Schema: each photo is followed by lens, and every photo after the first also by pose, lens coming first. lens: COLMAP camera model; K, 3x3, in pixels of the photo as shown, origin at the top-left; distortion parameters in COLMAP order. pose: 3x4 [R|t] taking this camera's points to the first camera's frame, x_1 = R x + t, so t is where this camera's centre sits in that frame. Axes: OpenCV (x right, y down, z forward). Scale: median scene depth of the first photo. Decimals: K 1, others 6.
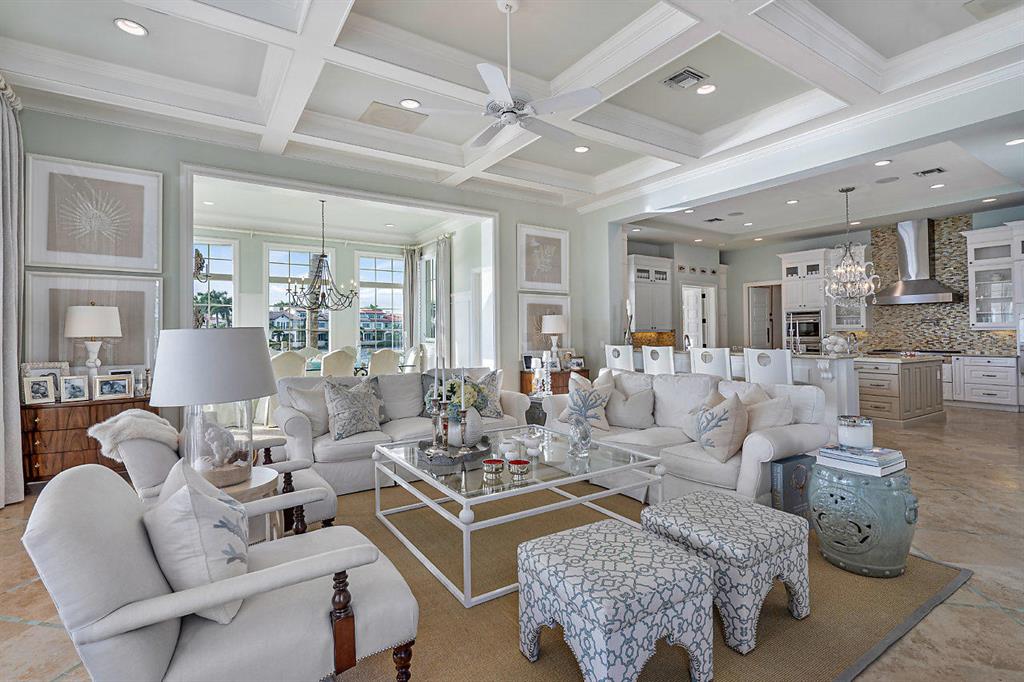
lens RADIAL K [[485.5, 0, 508.6], [0, 485.5, 332.8], [0, 0, 1]] dist [-0.002034, 0.000747]
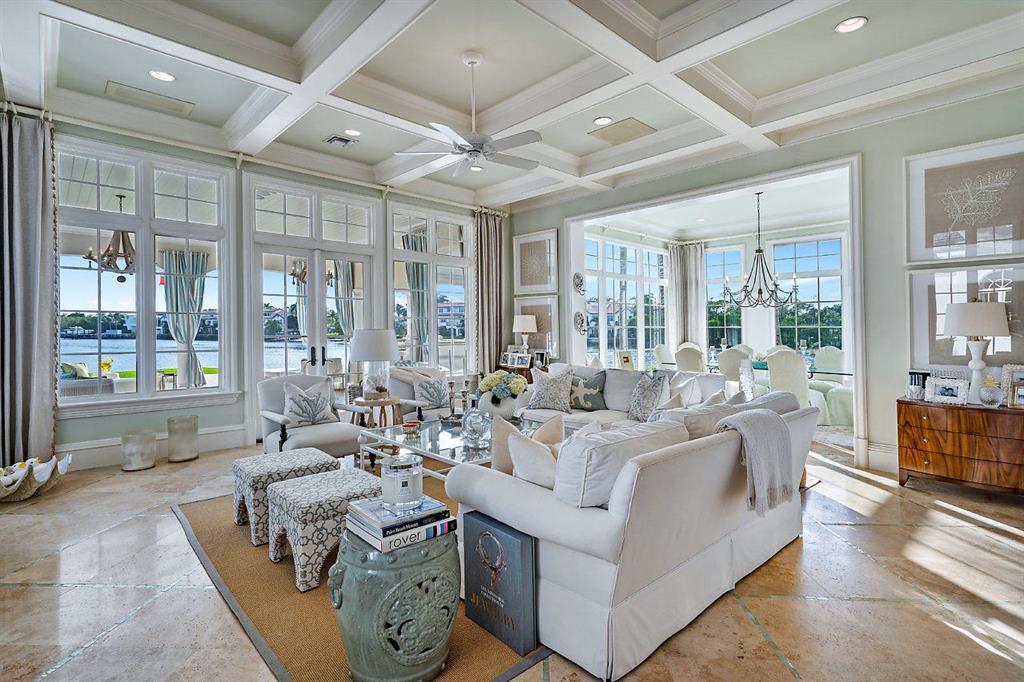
lens RADIAL K [[485.5, 0, 515.0], [0, 485.5, 334.7], [0, 0, 1]] dist [-0.002034, 0.000747]
pose [[0.159662, 0.022963, -0.986905, 0.634411], [-0.002323, 0.999735, 0.022885, -0.016295], [0.987169, -0.001361, 0.159673, 0.478942]]
